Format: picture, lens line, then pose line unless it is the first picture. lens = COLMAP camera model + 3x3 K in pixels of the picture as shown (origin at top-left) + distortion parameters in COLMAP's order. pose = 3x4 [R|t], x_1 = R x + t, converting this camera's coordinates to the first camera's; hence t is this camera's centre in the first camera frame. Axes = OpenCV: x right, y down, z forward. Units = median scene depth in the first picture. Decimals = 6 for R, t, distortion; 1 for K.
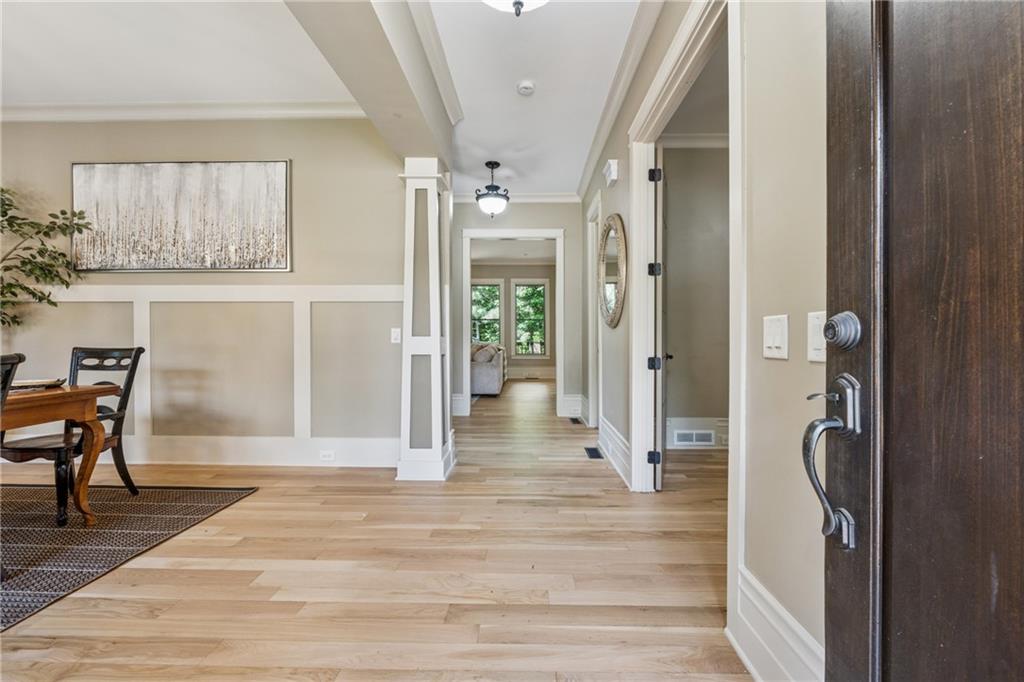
lens RADIAL K [[436.7, 0, 517.2], [0, 436.7, 338.7], [0, 0, 1]] dist [-0.008381, 0.000319]
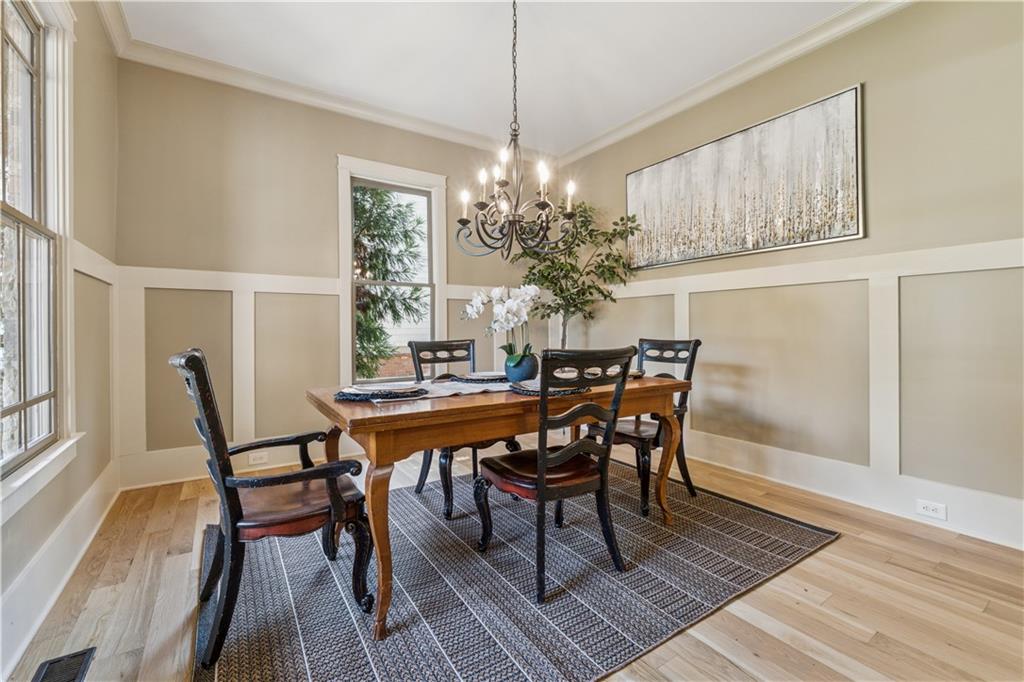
lens RADIAL K [[436.7, 0, 510.0], [0, 436.7, 333.9], [0, 0, 1]] dist [-0.008381, 0.000319]
pose [[0.560457, 0.006227, -0.828160, -0.260550], [0.001482, 0.999963, 0.008522, -0.001271], [0.828182, -0.006003, 0.560427, 0.112889]]
